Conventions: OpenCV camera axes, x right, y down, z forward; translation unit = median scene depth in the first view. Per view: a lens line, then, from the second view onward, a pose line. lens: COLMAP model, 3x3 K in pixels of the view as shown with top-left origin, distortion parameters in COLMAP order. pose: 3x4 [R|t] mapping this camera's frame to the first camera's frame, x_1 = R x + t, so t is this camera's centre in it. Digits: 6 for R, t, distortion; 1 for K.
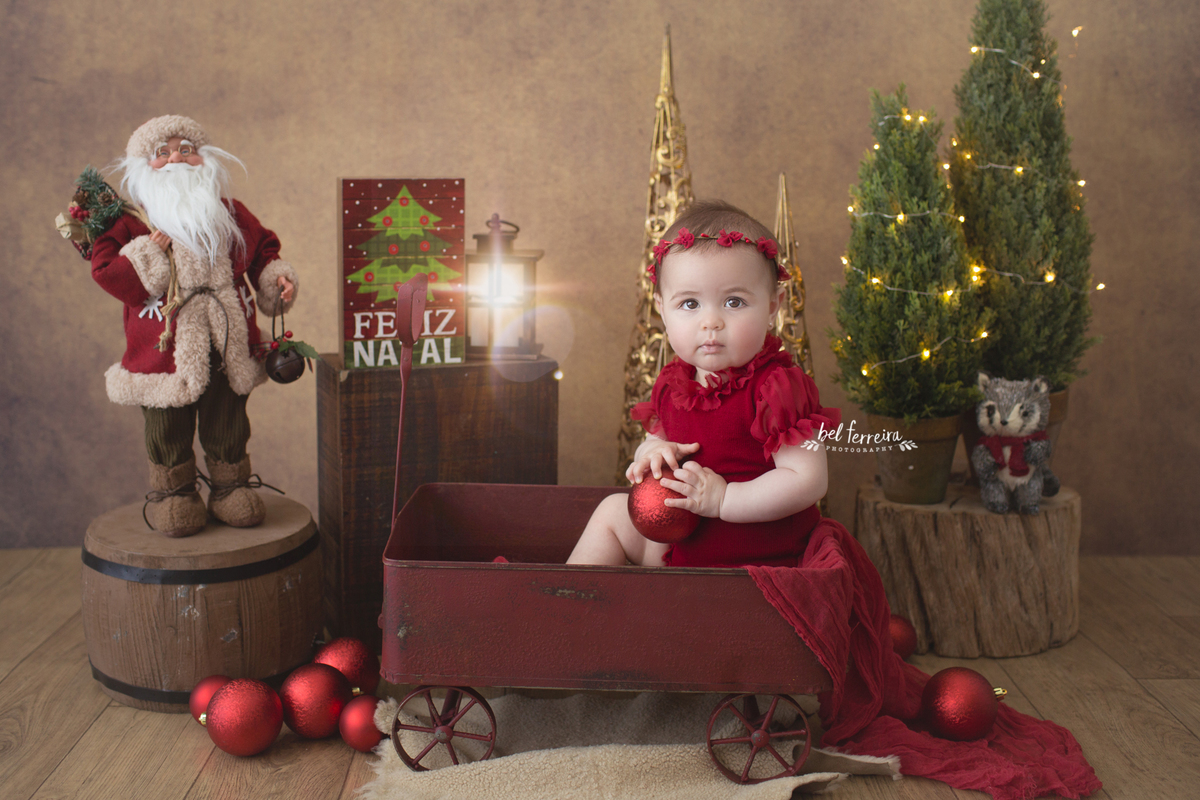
lens RADIAL K [[1288.5, 0, 572.6], [0, 1288.5, 362.0], [0, 0, 1]] dist [-0.103520, 0.173307]
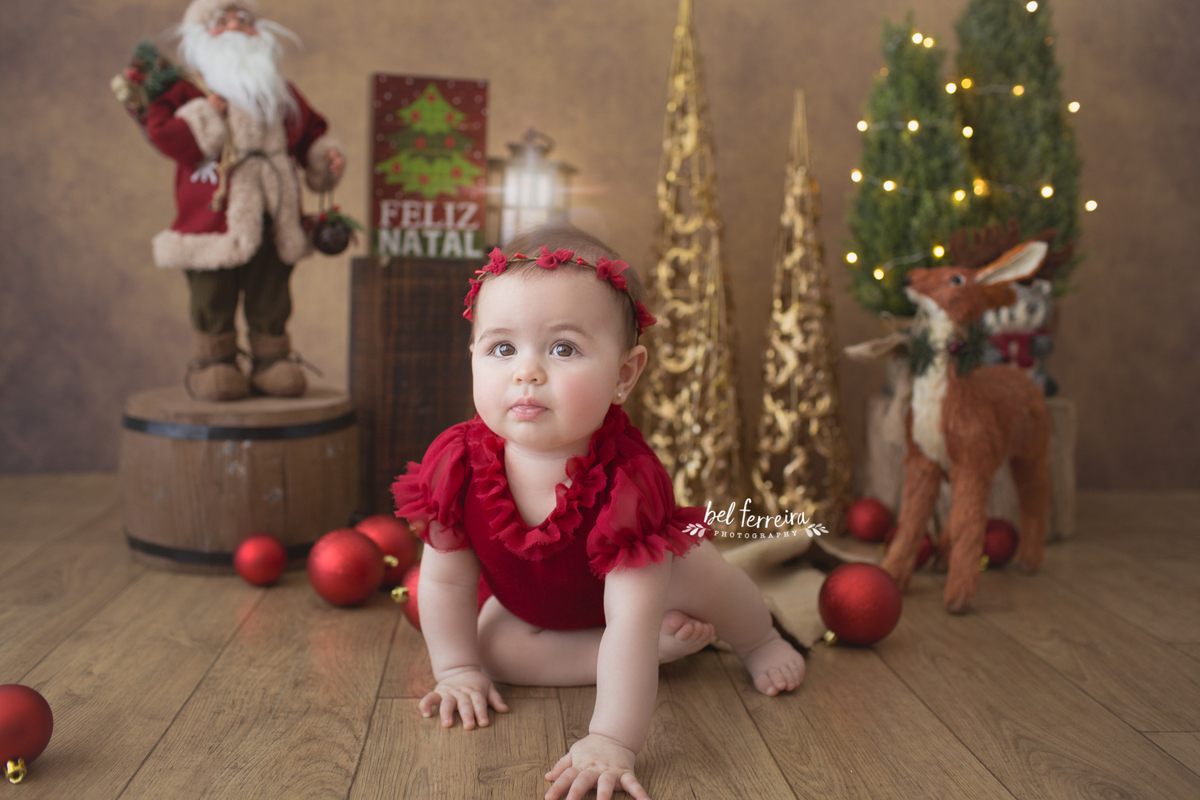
lens RADIAL K [[1202.5, 0, 586.4], [0, 1202.5, 383.3], [0, 0, 1]] dist [-0.096848, 0.142745]
pose [[0.997872, 0.012849, 0.063929, -0.076255], [-0.009160, 0.998293, -0.057679, 0.160642], [-0.064562, 0.056970, 0.996286, 0.039452]]
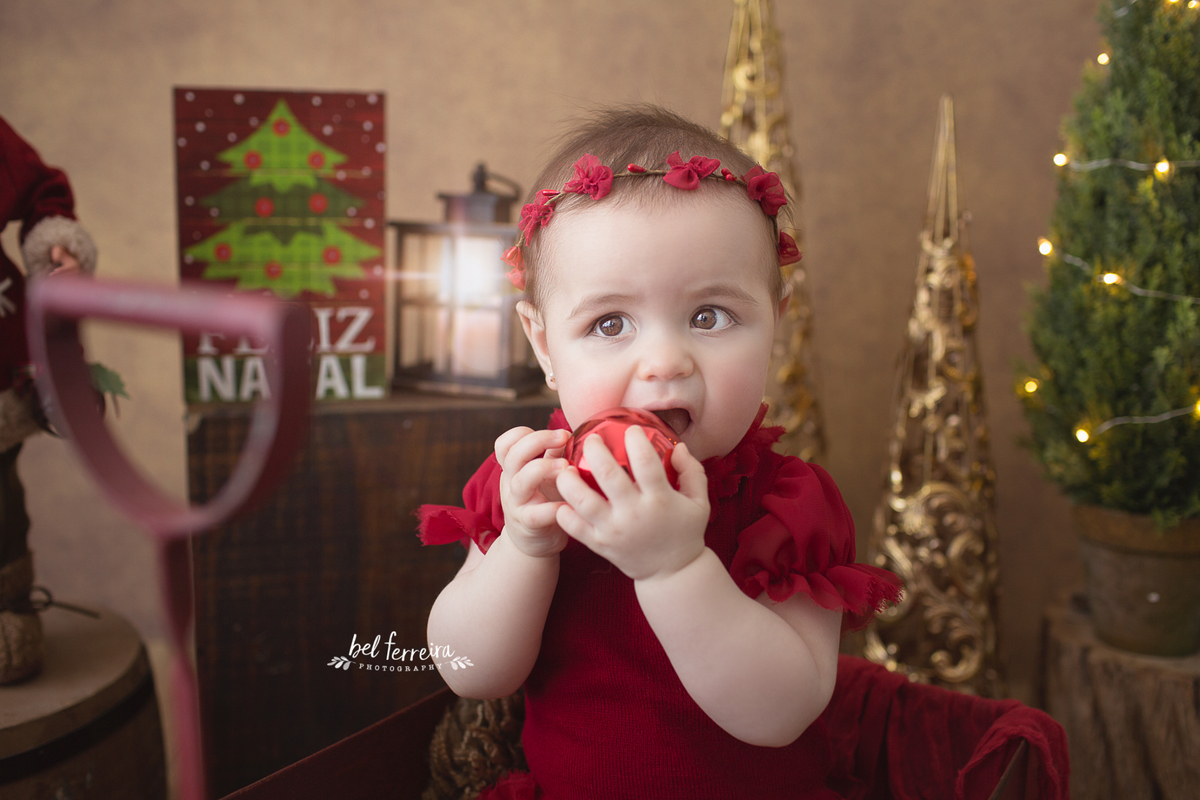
lens RADIAL K [[1155.7, 0, 600.0], [0, 1155.7, 400.0], [0, 0, 1]] dist [-0.078631, 0.069637]
pose [[0.998770, 0.022537, -0.044169, 0.030790], [-0.021650, 0.999556, 0.020460, -0.014495], [0.044611, -0.019478, 0.998815, 0.479803]]
